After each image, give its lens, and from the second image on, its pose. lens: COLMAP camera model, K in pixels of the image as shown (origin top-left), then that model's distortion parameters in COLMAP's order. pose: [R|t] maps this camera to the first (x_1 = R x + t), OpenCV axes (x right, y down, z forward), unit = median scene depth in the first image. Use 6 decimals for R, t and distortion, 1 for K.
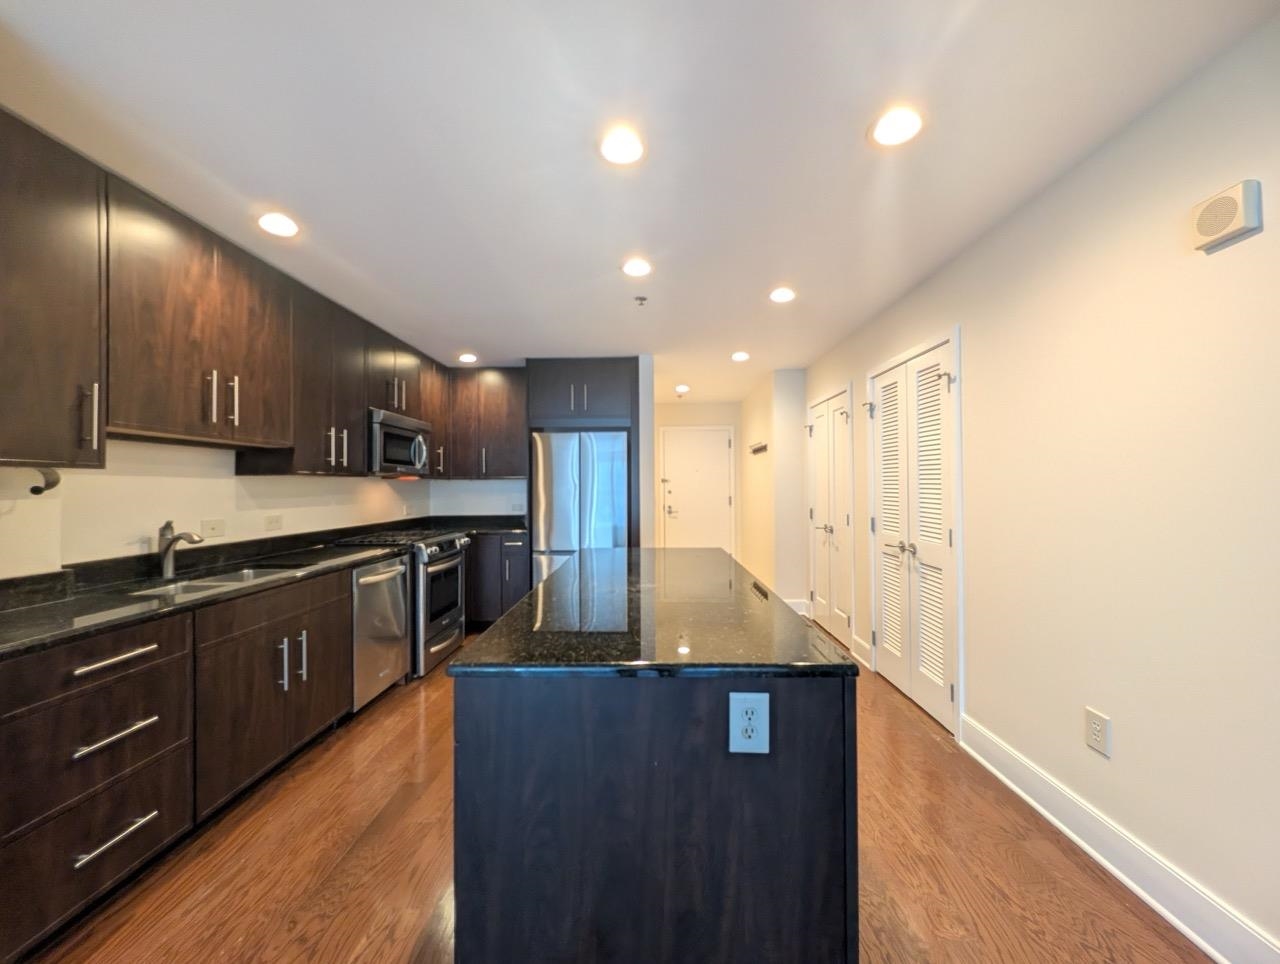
lens RADIAL K [[494.0, 0, 644.2], [0, 494.0, 481.3], [0, 0, 1]] dist [0.002000, 0.000057]
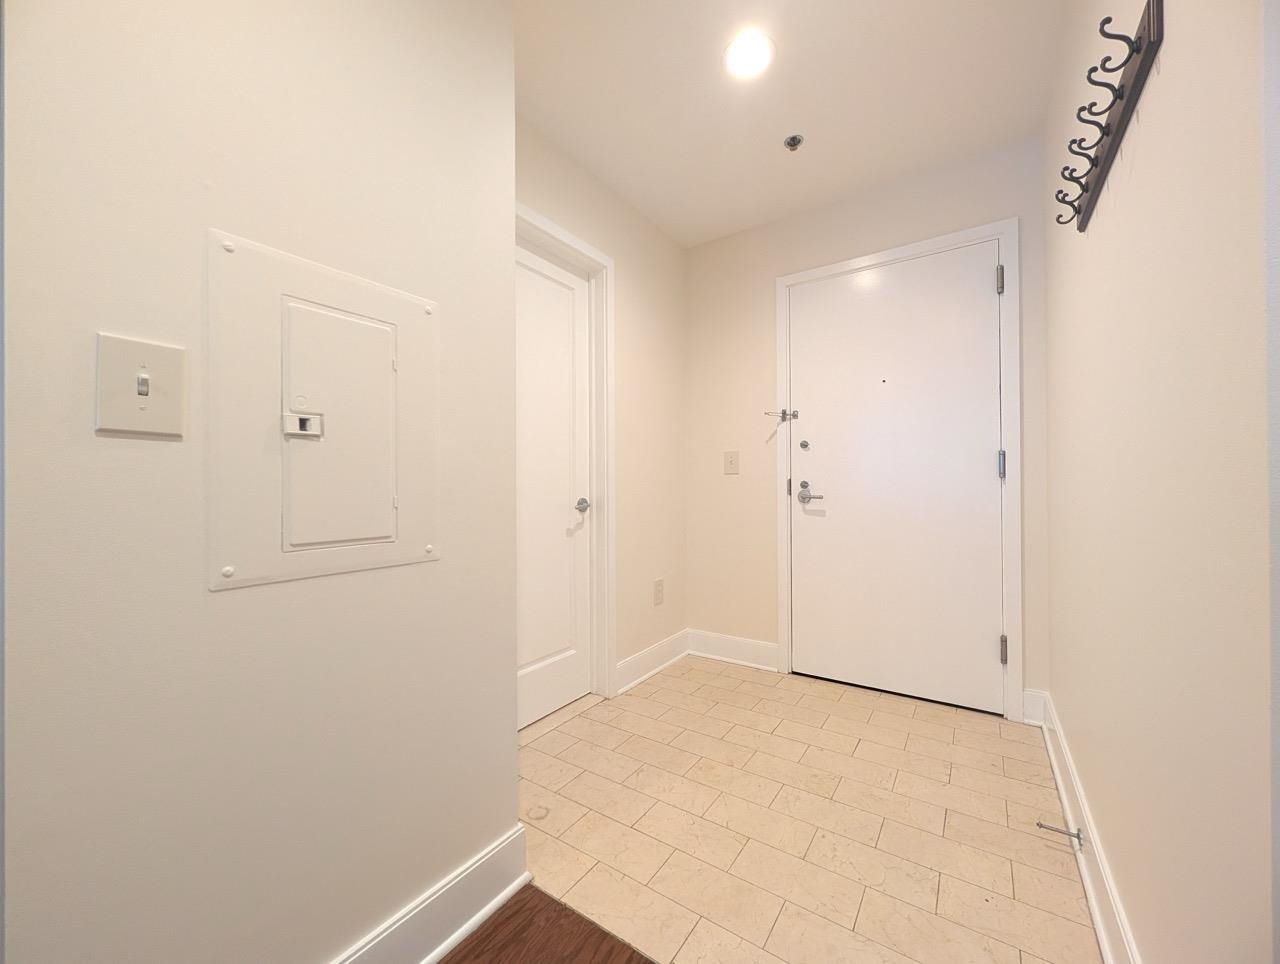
lens RADIAL K [[494.0, 0, 643.8], [0, 494.0, 481.4], [0, 0, 1]] dist [0.002000, 0.000057]
pose [[0.833606, -0.002398, -0.552354, 0.350875], [0.003940, 0.999991, 0.001604, 0.107861], [0.552345, -0.003513, 0.833608, 1.375052]]
